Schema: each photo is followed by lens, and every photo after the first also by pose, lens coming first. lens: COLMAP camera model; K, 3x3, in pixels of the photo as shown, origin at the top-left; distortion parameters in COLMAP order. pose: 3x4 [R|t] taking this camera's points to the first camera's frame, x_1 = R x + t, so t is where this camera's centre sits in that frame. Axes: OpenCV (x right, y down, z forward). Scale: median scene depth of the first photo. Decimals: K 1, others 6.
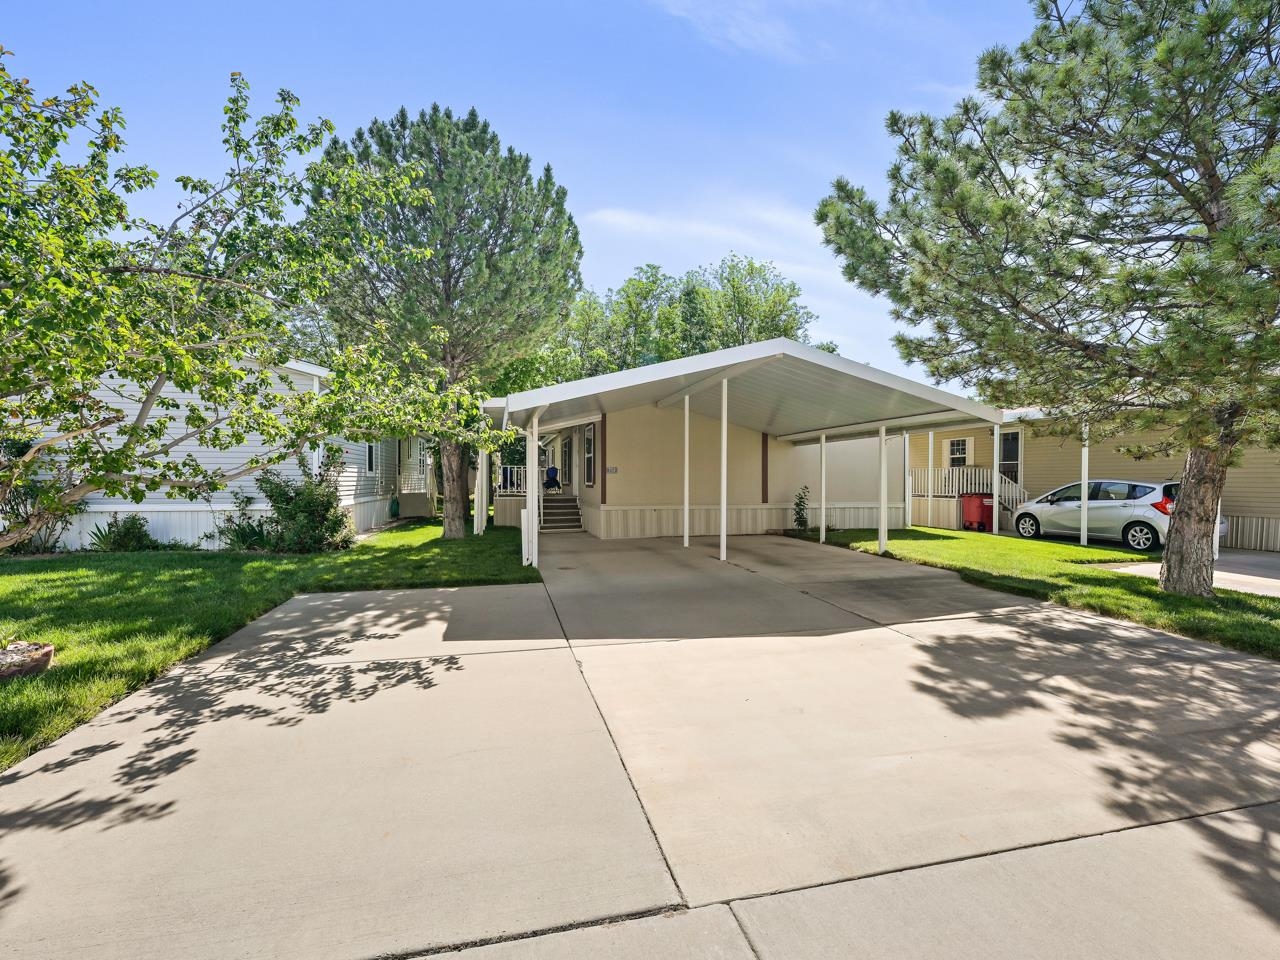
lens RADIAL K [[576.3, 0, 639.2], [0, 576.3, 475.1], [0, 0, 1]] dist [-0.002316, 0.000104]
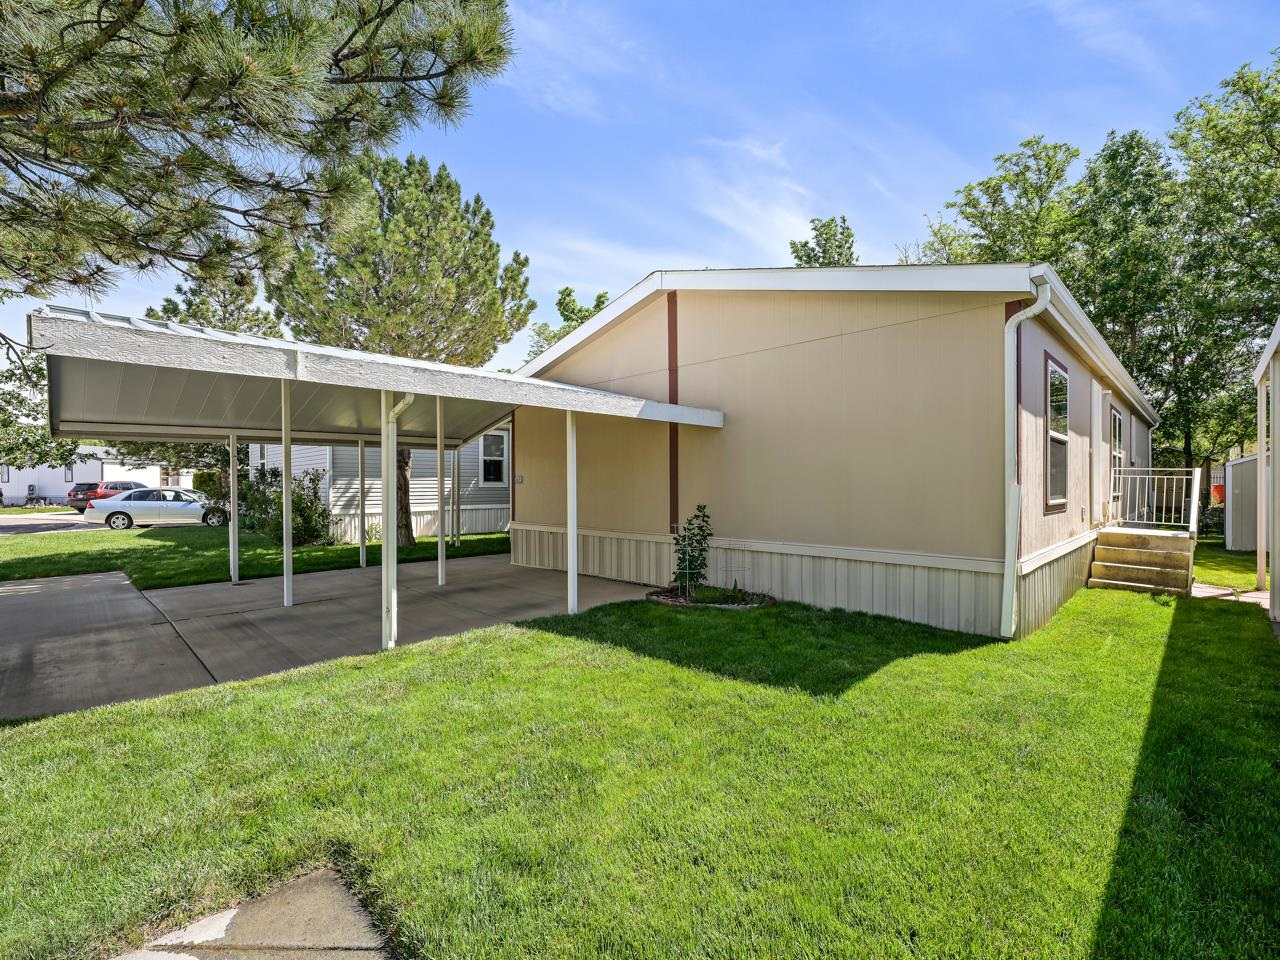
lens RADIAL K [[576.3, 0, 639.2], [0, 576.3, 475.1], [0, 0, 1]] dist [-0.002316, 0.000104]
pose [[0.524597, -0.019670, -0.851124, 0.695479], [0.008870, 0.999805, -0.017639, 0.001200], [0.851305, 0.001704, 0.524669, 0.696976]]
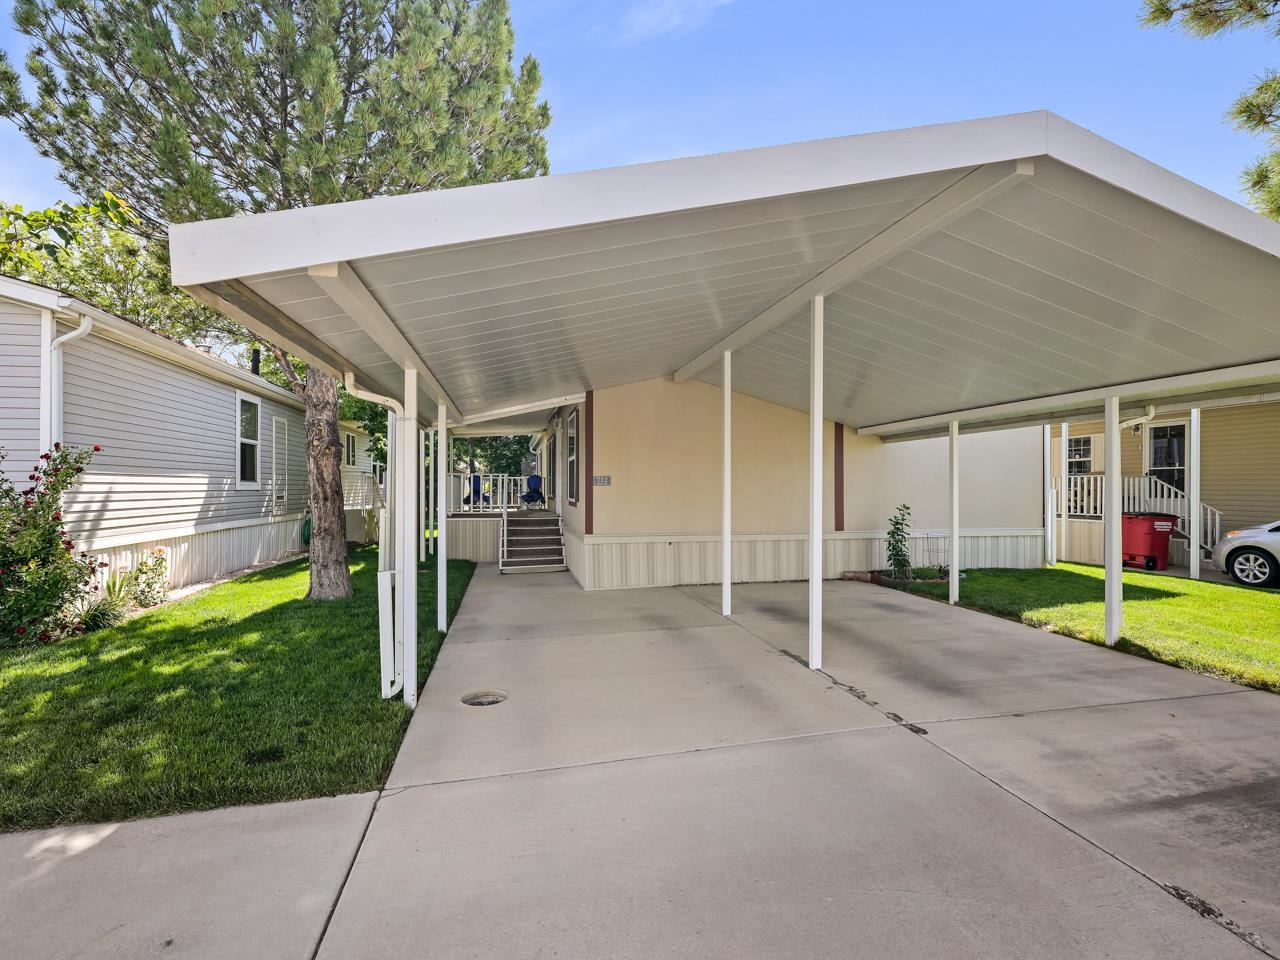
lens RADIAL K [[576.3, 0, 639.2], [0, 576.3, 475.1], [0, 0, 1]] dist [-0.002316, 0.000104]
pose [[0.999865, -0.001222, -0.016391, 0.003192], [0.001013, 0.999918, -0.012785, -0.006181], [0.016406, 0.012766, 0.999784, 0.355173]]
